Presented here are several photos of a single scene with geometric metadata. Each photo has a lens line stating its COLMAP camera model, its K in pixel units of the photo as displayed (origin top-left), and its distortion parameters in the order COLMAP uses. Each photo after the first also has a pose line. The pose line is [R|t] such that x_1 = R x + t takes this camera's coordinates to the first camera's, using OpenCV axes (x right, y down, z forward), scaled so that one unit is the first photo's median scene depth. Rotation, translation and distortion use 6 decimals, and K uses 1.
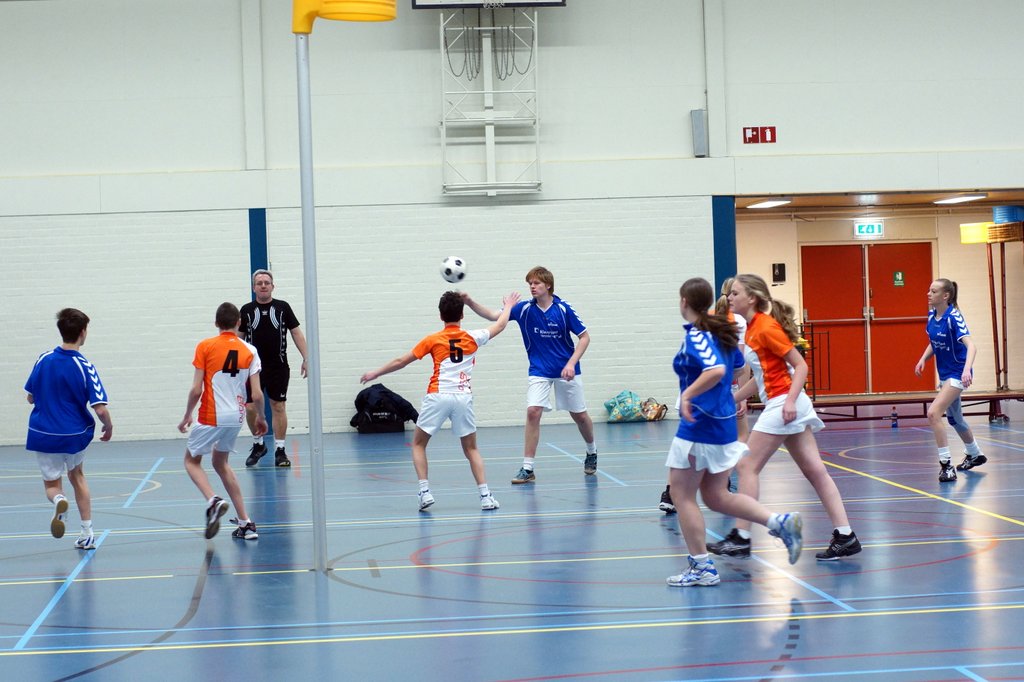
lens RADIAL K [[2619.2, 0, 542.9], [0, 2619.2, 341.8], [0, 0, 1]] dist [-0.138175, -0.393150]
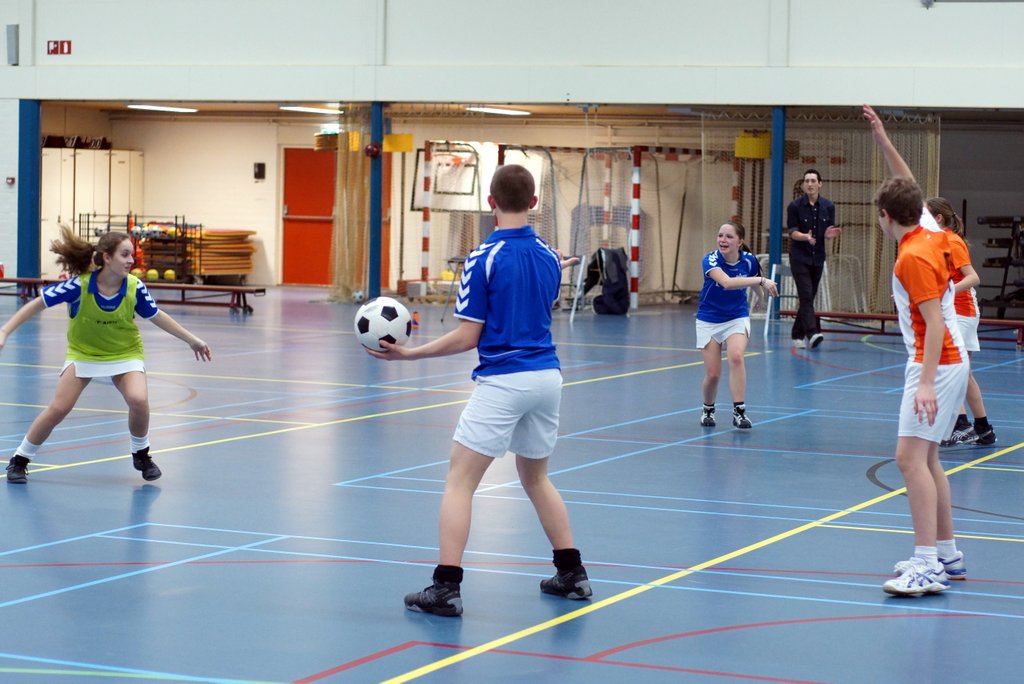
lens RADIAL K [[2619.2, 0, 542.9], [0, 2619.2, 342.8], [0, 0, 1]] dist [-0.138175, -0.393150]
pose [[0.876746, 0.080920, -0.474098, 0.781316], [-0.061187, 0.996501, 0.056934, -0.026196], [0.477047, -0.020908, 0.878629, 0.086715]]
